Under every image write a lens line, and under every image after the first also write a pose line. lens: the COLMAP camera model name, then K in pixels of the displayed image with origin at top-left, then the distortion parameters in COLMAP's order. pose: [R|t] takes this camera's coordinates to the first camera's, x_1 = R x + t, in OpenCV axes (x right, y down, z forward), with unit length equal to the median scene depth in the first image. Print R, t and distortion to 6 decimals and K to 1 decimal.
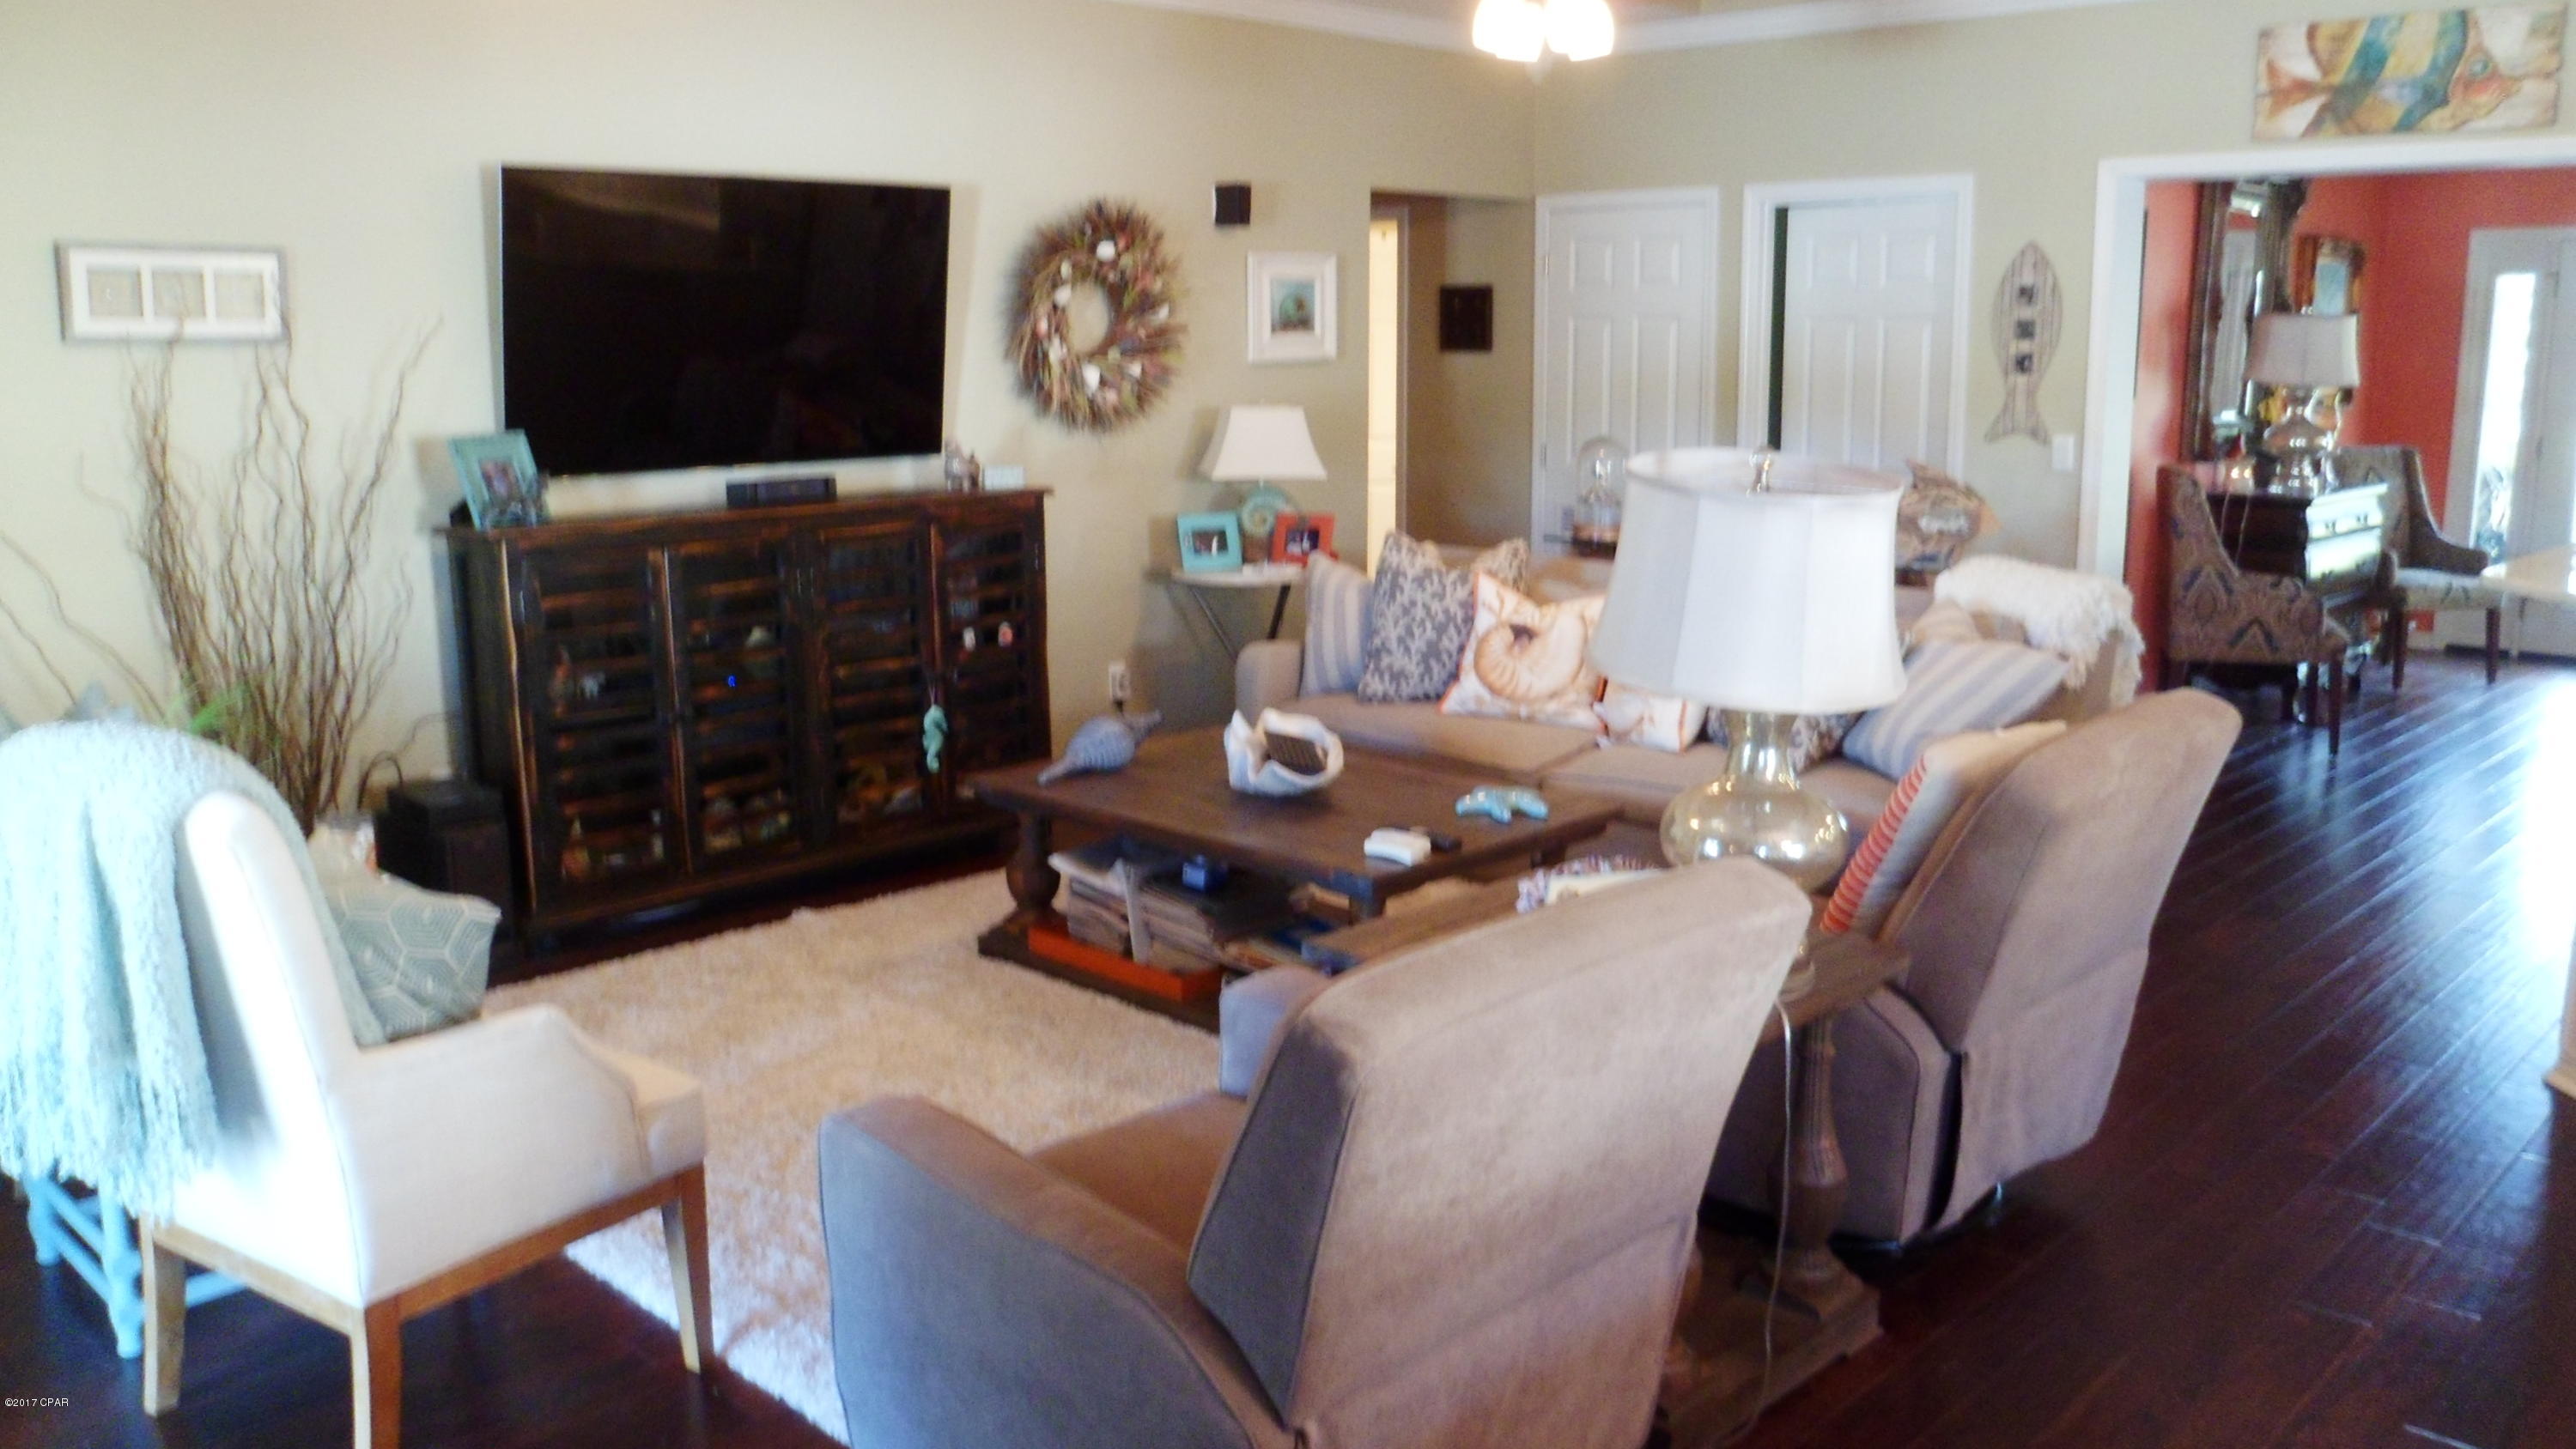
lens RADIAL K [[2001.3, 0, 1288.0], [0, 2001.3, 724.5], [0, 0, 1]] dist [-0.093858, 0.070569]
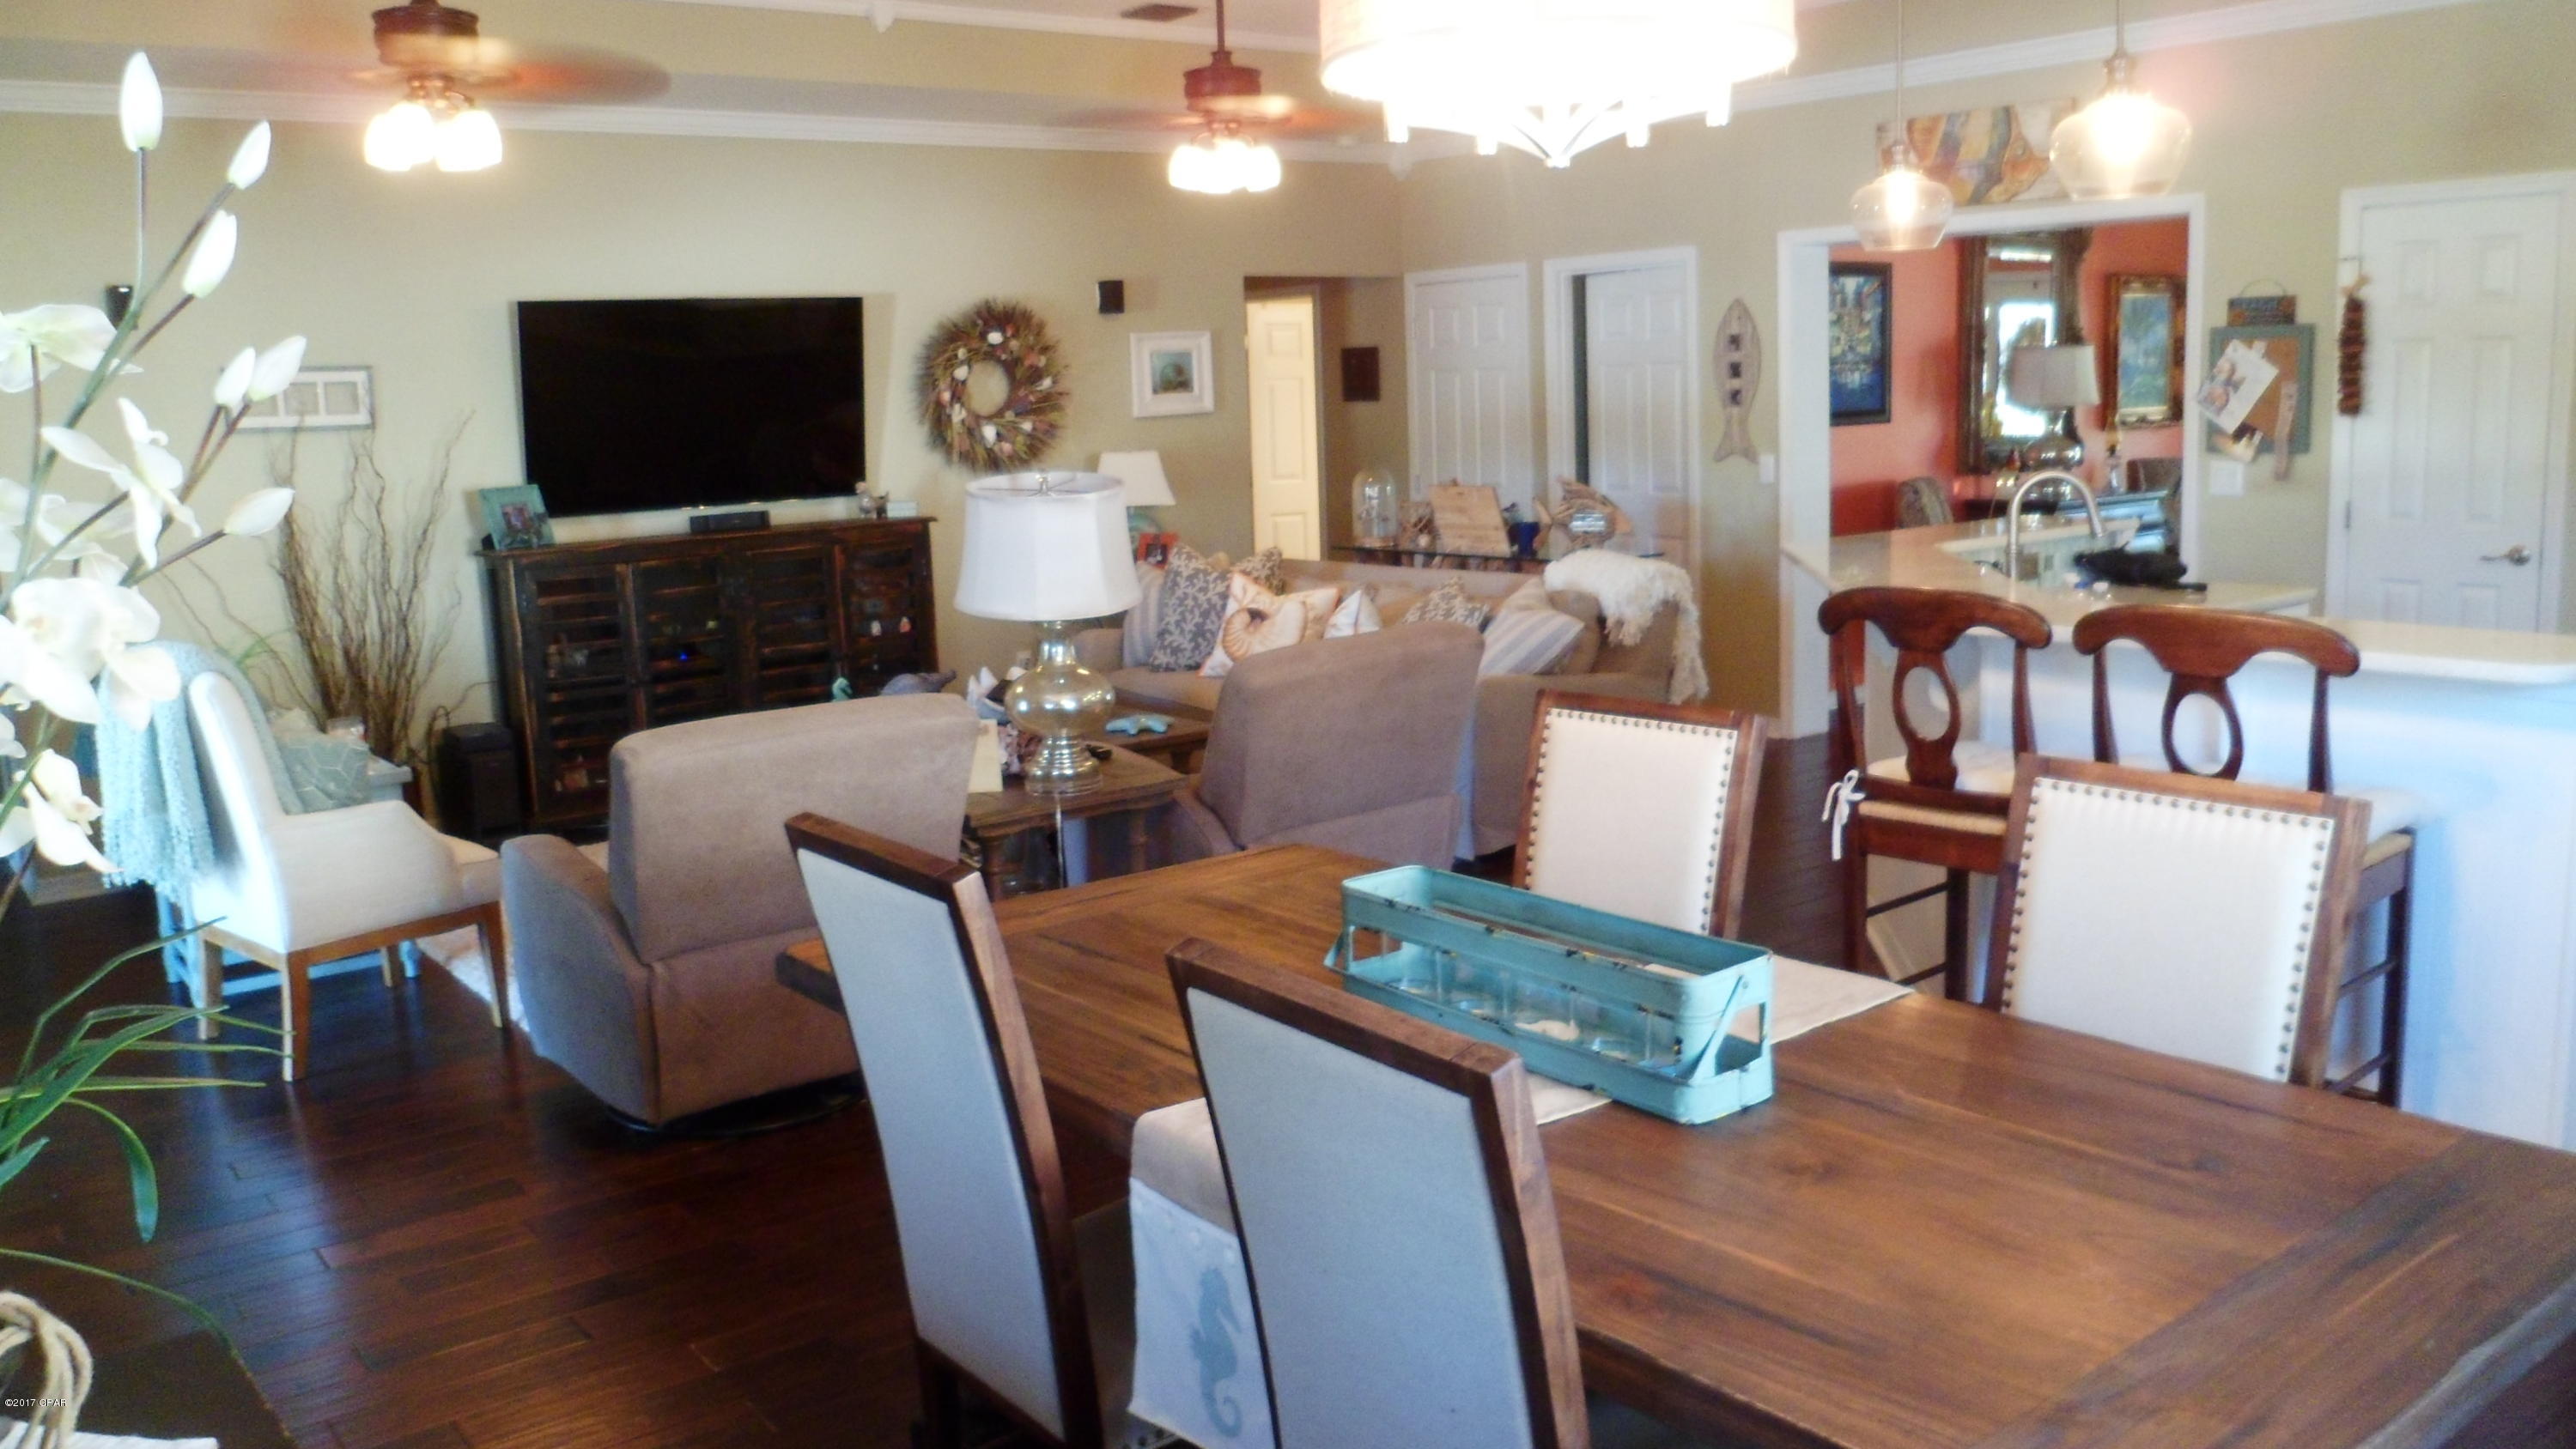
lens RADIAL K [[2001.3, 0, 1288.0], [0, 2001.3, 724.5], [0, 0, 1]] dist [-0.093858, 0.070569]
pose [[0.989609, -0.008272, -0.143548, 0.320705], [0.005016, 0.999722, -0.023035, 0.056232], [0.143699, 0.022076, 0.989375, -0.306530]]
